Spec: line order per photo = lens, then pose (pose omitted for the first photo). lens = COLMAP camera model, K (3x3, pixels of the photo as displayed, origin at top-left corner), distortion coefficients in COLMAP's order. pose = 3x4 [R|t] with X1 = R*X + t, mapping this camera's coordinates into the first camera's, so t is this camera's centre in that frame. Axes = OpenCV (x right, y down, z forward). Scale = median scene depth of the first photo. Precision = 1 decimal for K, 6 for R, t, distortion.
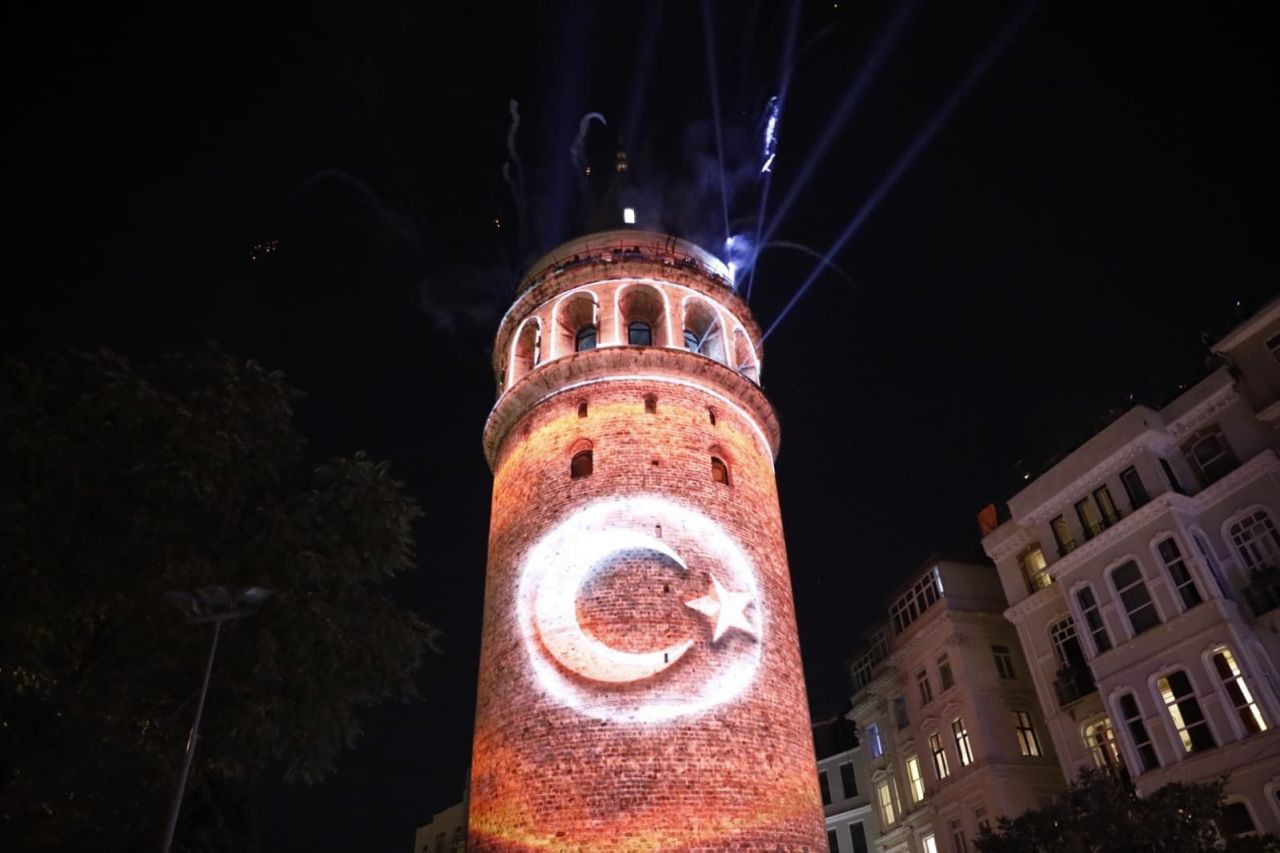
lens RADIAL K [[861.2, 0, 632.2], [0, 861.2, 434.3], [0, 0, 1]] dist [-0.093974, 0.054931]
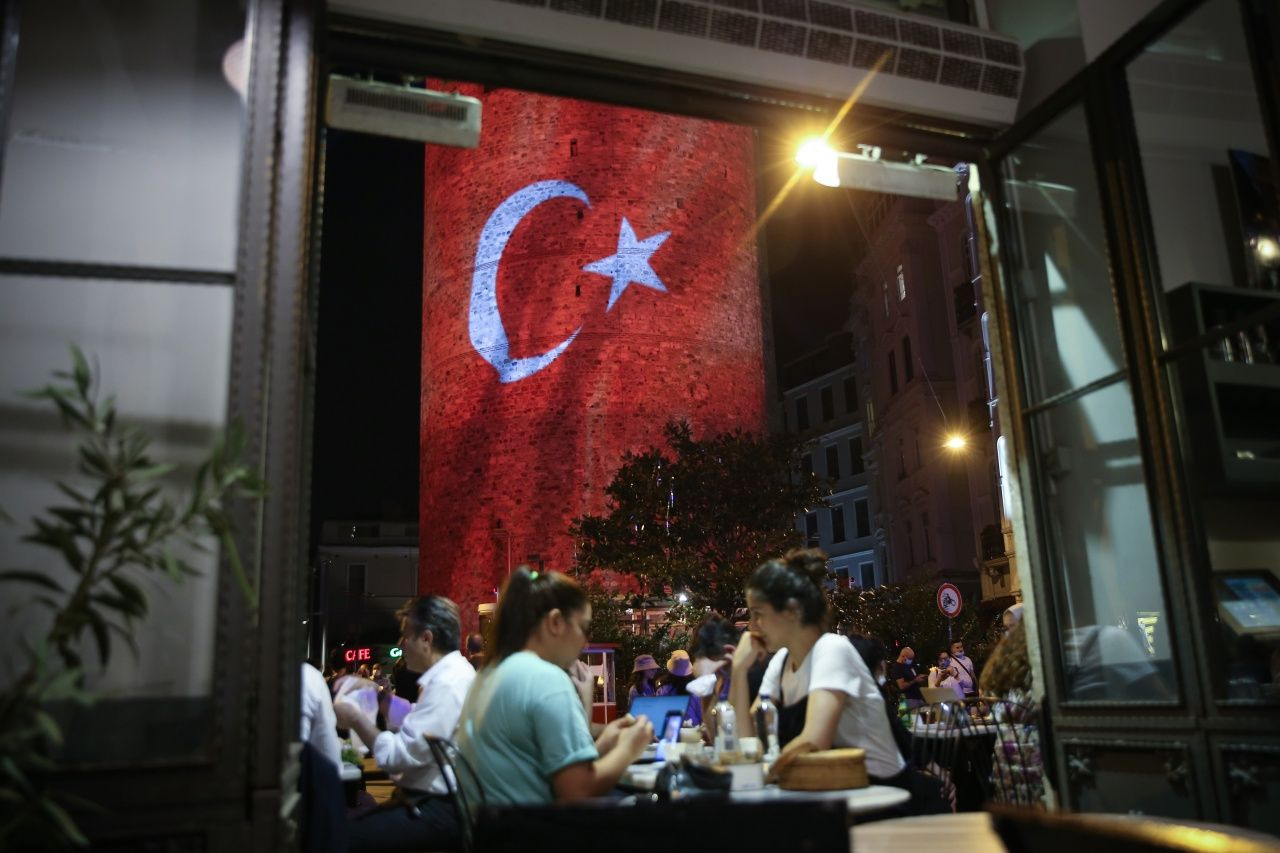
lens RADIAL K [[1048.1, 0, 649.1], [0, 1048.1, 421.1], [0, 0, 1]] dist [-0.055383, 0.000495]
pose [[0.984967, -0.056037, -0.163402, 0.277105], [0.117830, 0.909651, 0.398310, -0.054379], [0.126319, -0.411575, 0.902579, -0.083584]]
